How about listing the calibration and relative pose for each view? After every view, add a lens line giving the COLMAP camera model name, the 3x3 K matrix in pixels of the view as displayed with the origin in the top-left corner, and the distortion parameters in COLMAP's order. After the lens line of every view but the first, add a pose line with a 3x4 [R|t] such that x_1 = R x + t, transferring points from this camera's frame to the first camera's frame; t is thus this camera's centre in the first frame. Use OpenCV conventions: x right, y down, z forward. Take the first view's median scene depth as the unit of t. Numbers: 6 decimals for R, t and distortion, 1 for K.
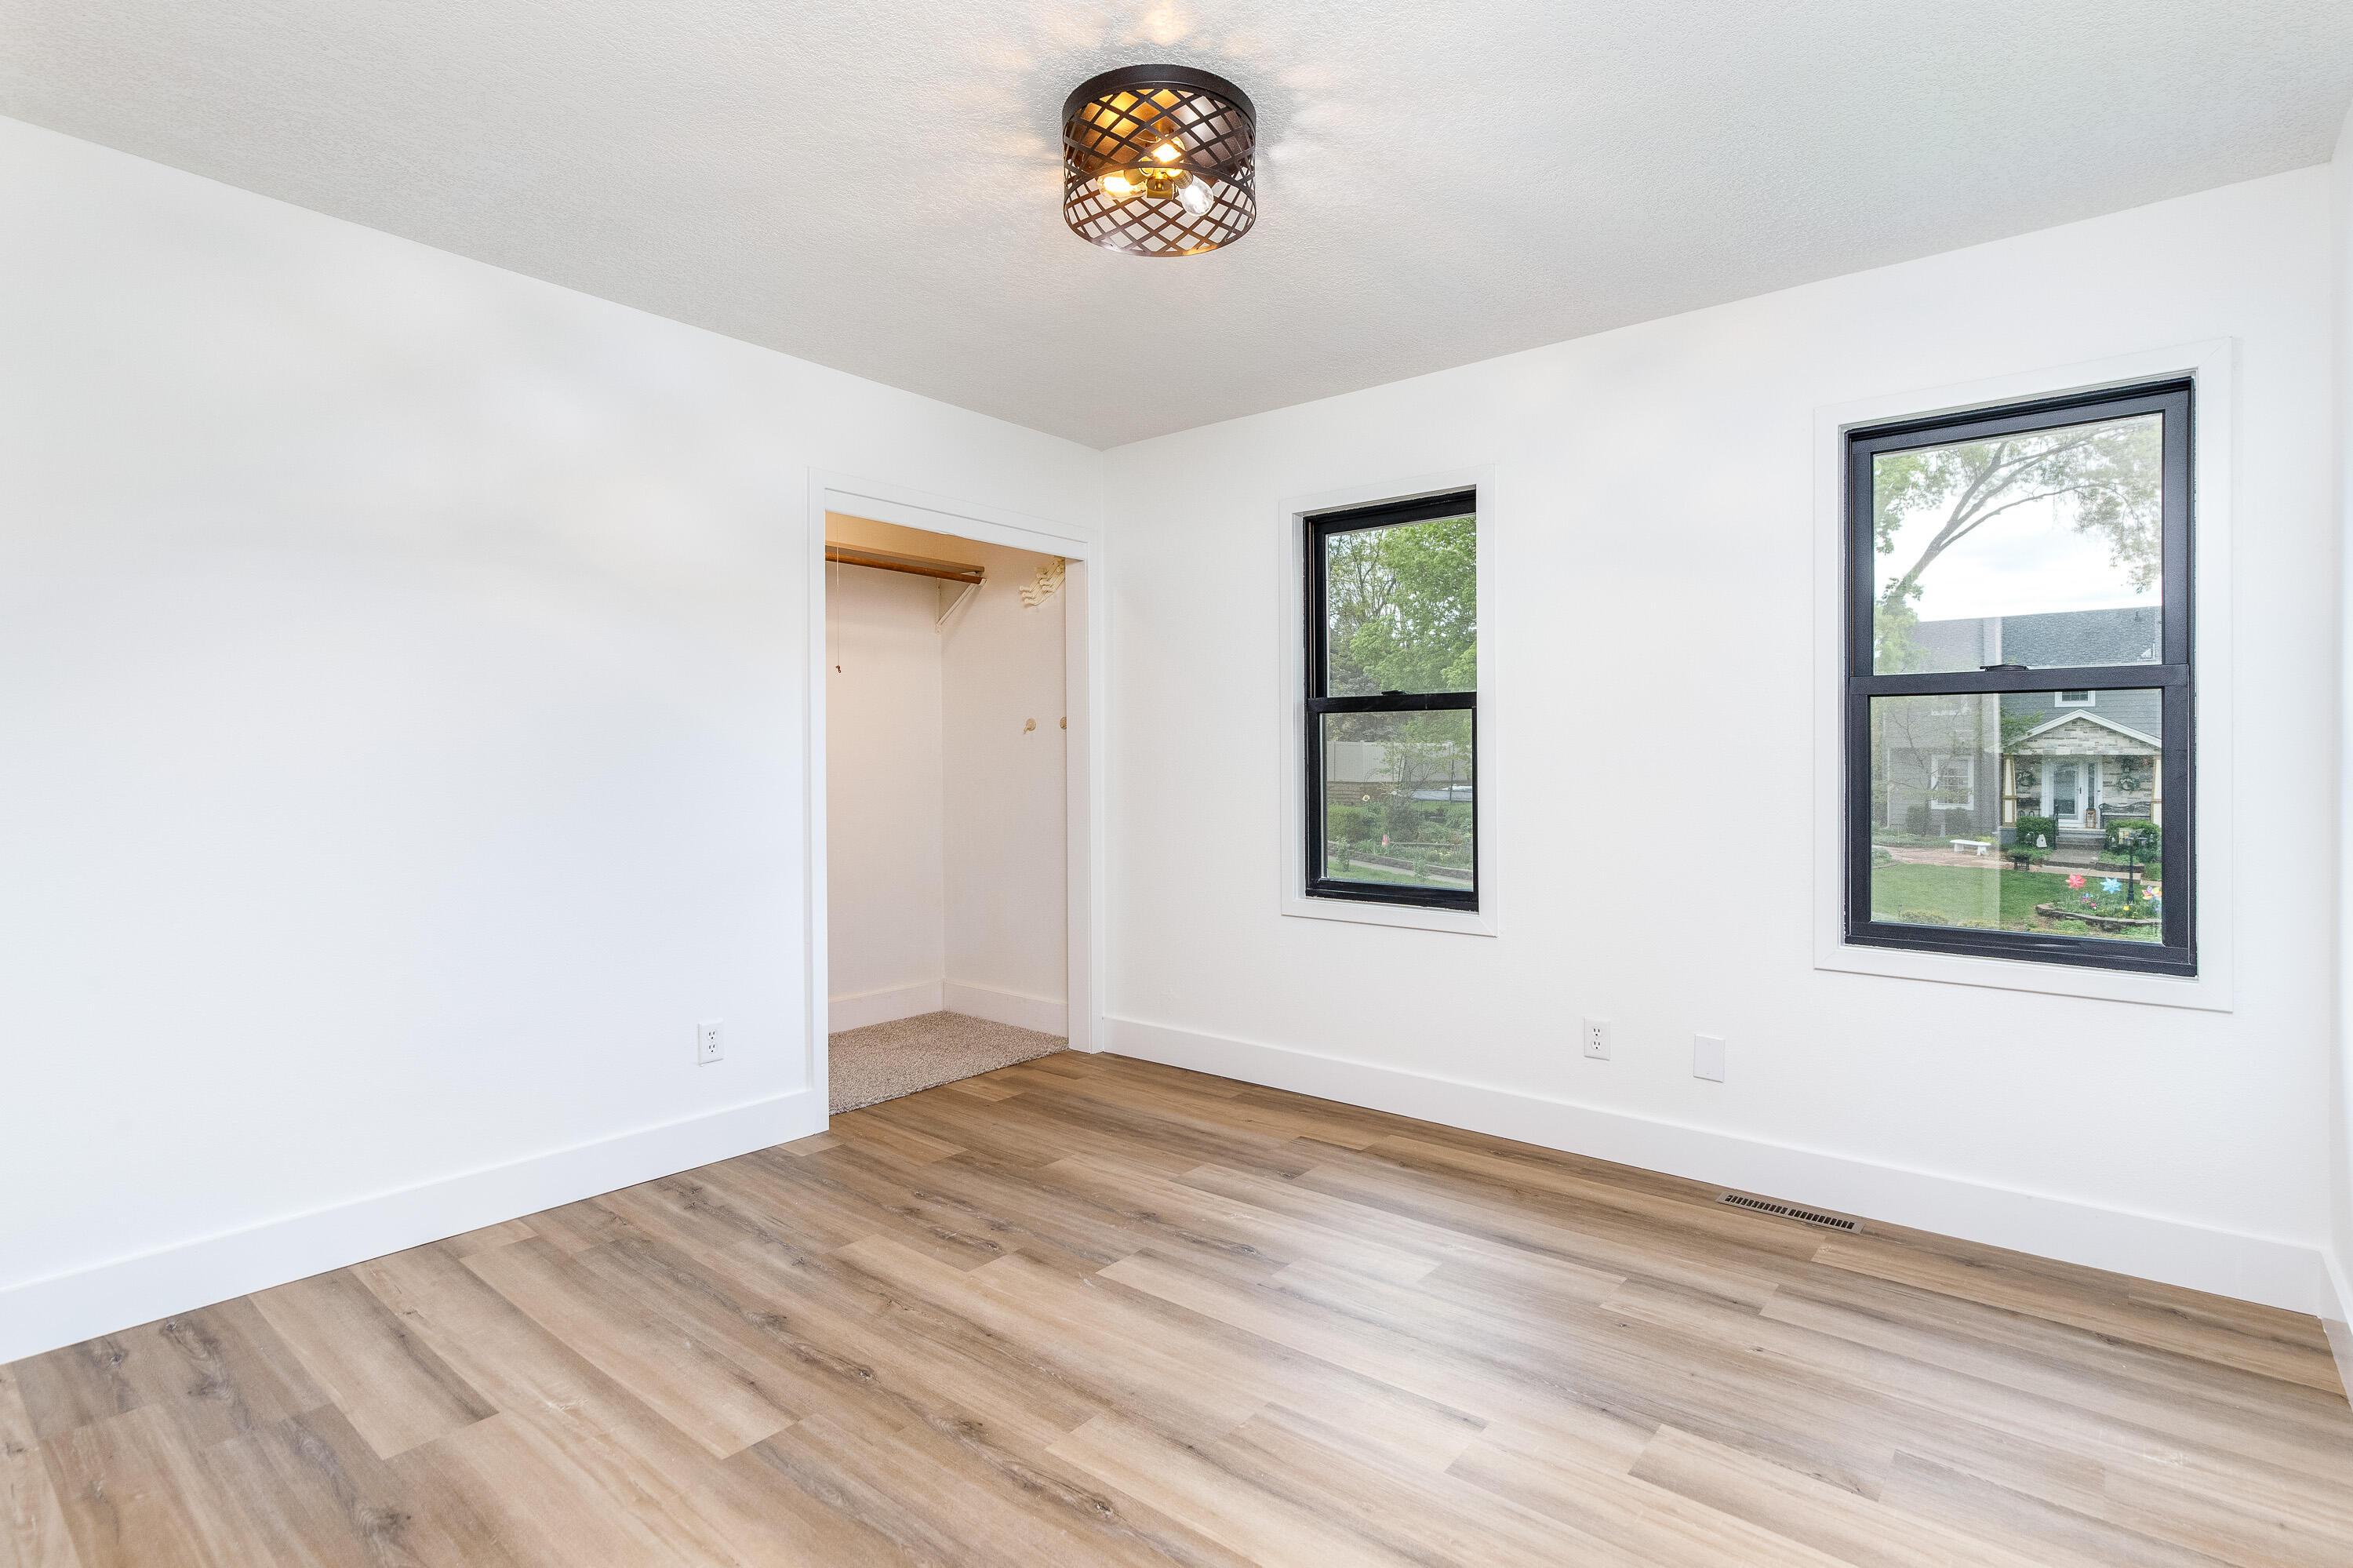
lens RADIAL K [[1137.8, 0, 1179.0], [0, 1137.8, 768.8], [0, 0, 1]] dist [-0.003833, -0.000341]
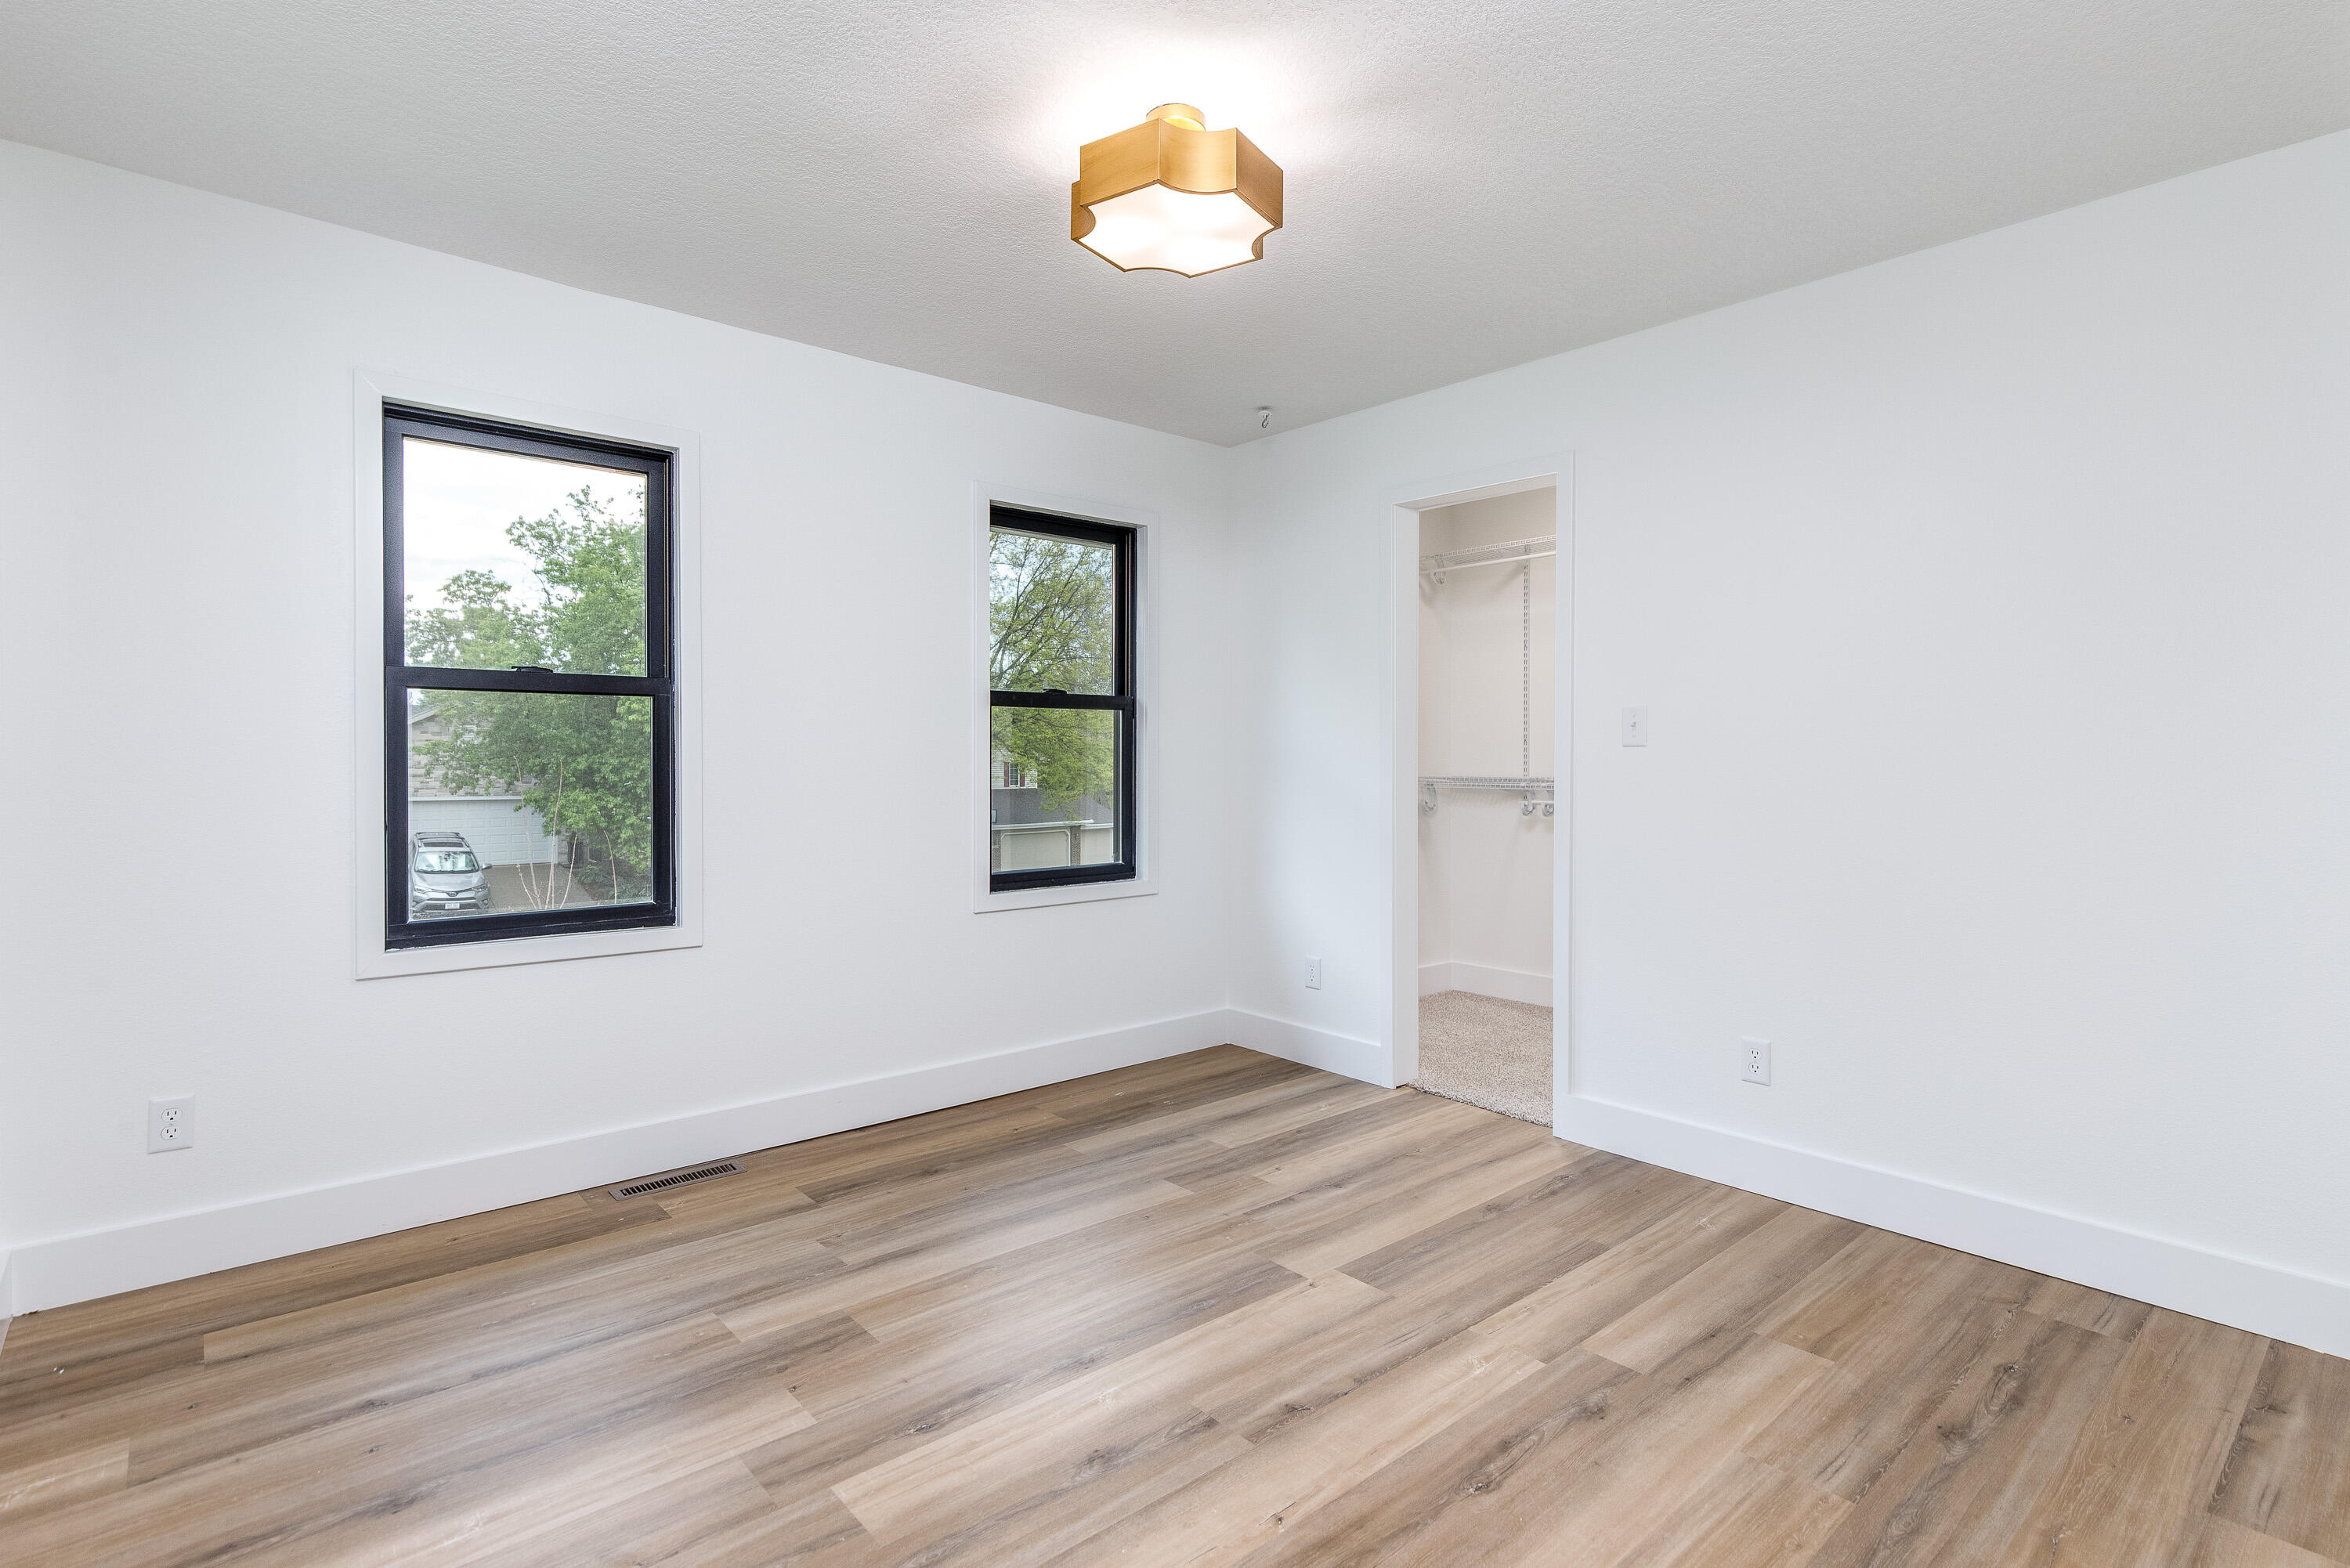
lens RADIAL K [[1154.6, 0, 1176.8], [0, 1154.6, 749.2], [0, 0, 1]] dist [0.002749, 0.000458]
pose [[0.164494, 0.004355, 0.986369, -0.290413], [0.005981, 0.999967, -0.005413, -0.002168], [-0.986360, 0.006790, 0.164462, 0.232138]]
